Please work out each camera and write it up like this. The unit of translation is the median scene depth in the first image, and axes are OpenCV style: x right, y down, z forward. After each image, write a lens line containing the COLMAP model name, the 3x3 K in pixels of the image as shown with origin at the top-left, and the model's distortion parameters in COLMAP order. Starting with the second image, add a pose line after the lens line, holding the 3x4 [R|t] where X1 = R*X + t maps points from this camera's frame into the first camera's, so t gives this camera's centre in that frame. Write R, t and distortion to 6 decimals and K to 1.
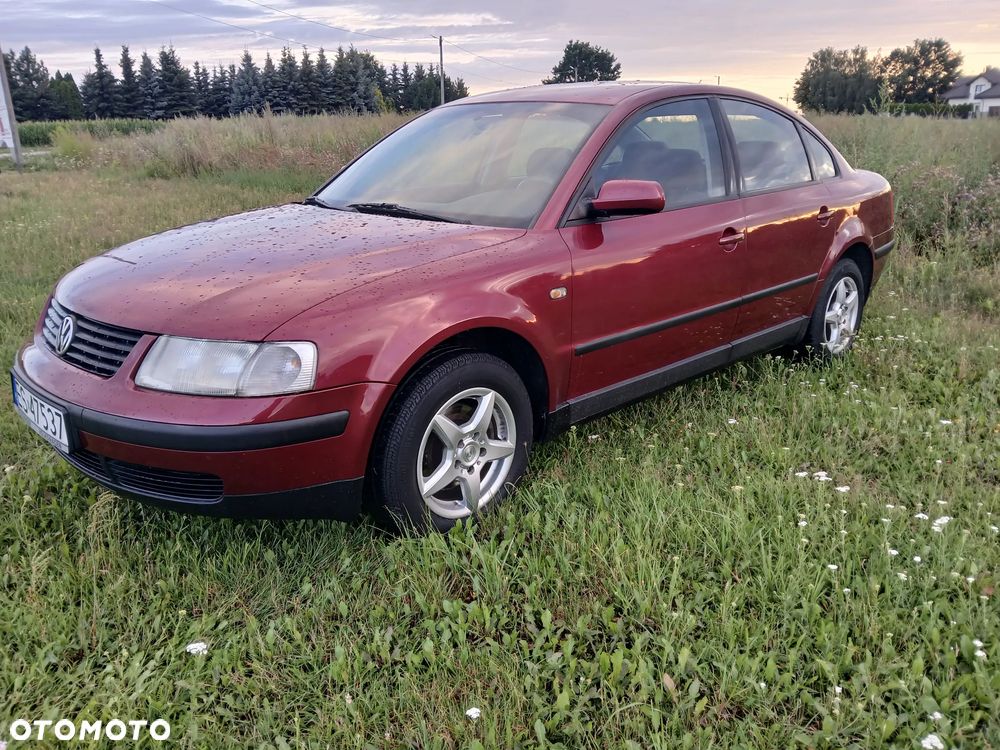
lens RADIAL K [[776.1, 0, 495.2], [0, 776.1, 376.9], [0, 0, 1]] dist [0.003917, -0.035485]
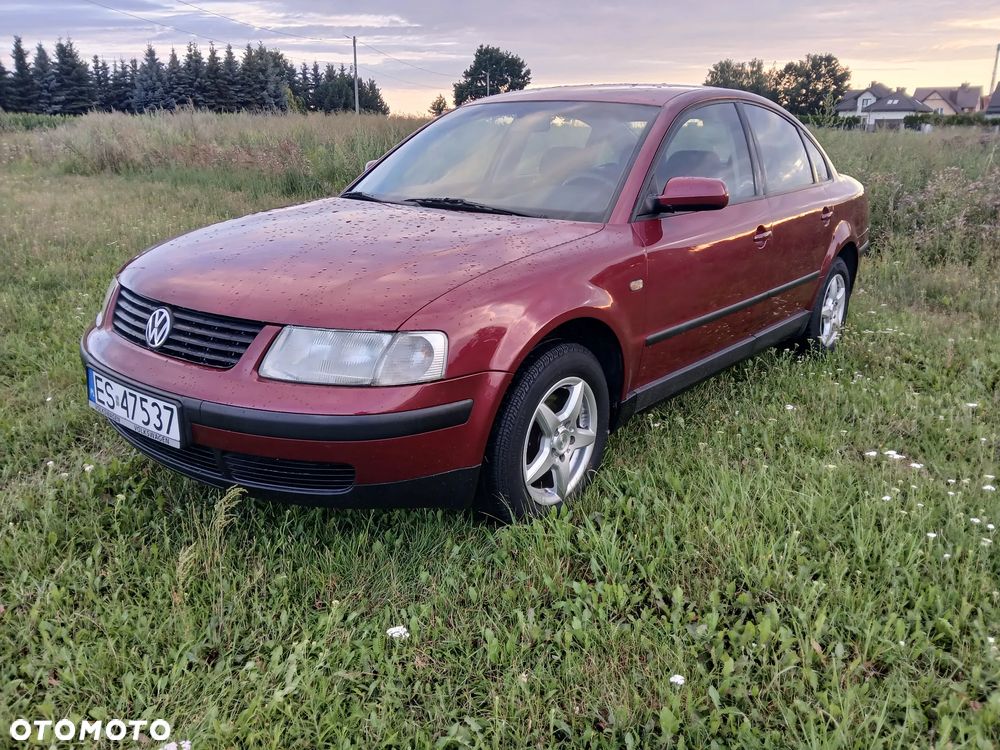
lens RADIAL K [[774.0, 0, 492.4], [0, 774.0, 376.5], [0, 0, 1]] dist [0.006845, -0.041060]
pose [[0.994050, -0.012698, 0.108181, -0.141368], [0.013101, 0.999910, -0.003016, 0.008954], [-0.108133, 0.004415, 0.994127, -0.004771]]
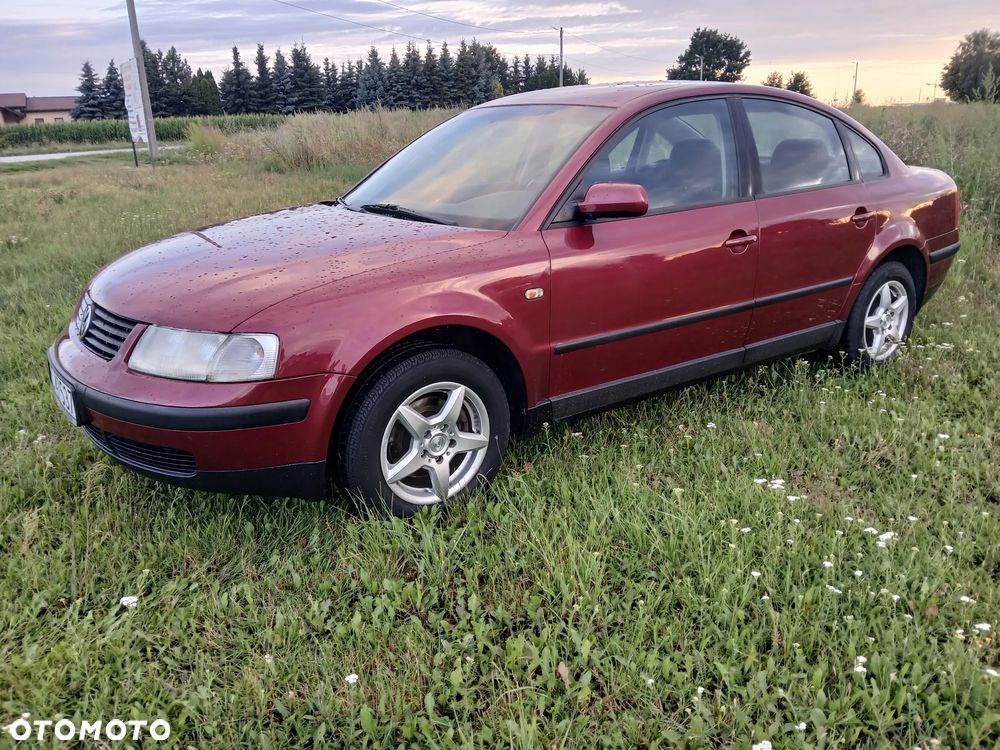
lens RADIAL K [[777.0, 0, 496.3], [0, 777.0, 376.4], [0, 0, 1]] dist [0.007728, -0.035610]
pose [[0.989032, 0.036592, -0.143100, 0.115949], [-0.035359, 0.999312, 0.011152, -0.004573], [0.143409, -0.005970, 0.989645, -0.019827]]
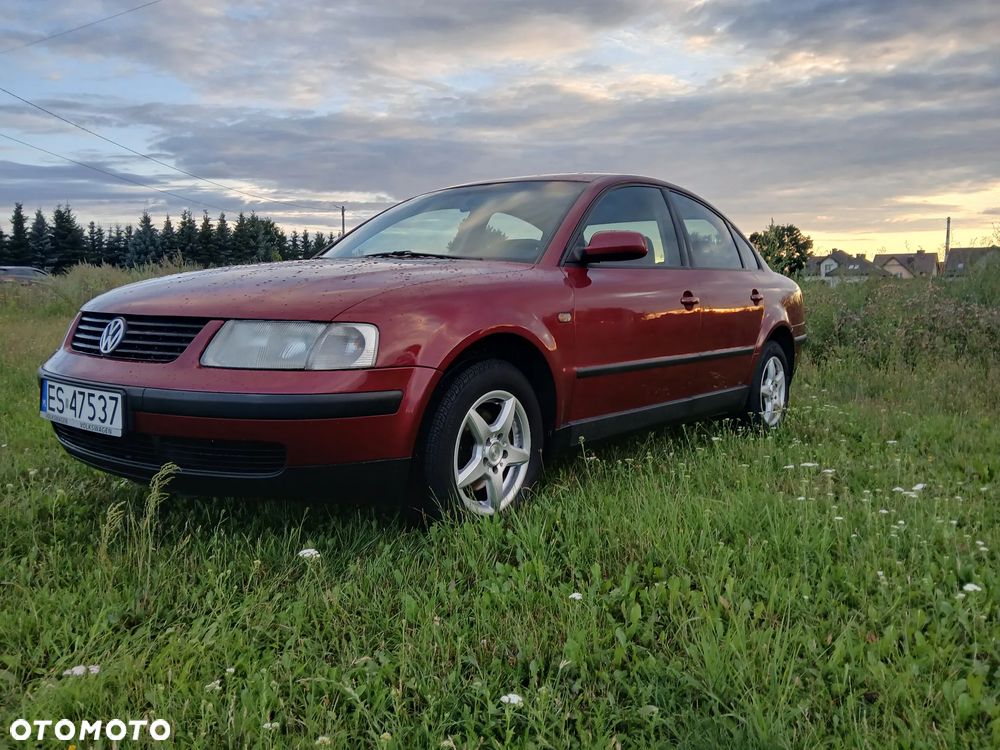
lens RADIAL K [[776.4, 0, 496.2], [0, 776.4, 375.7], [0, 0, 1]] dist [0.046200, -0.117184]
pose [[0.990766, 0.007714, 0.135365, -0.107061], [0.020521, 0.978347, -0.205950, 0.129560], [-0.134023, 0.206826, 0.969155, -0.042496]]
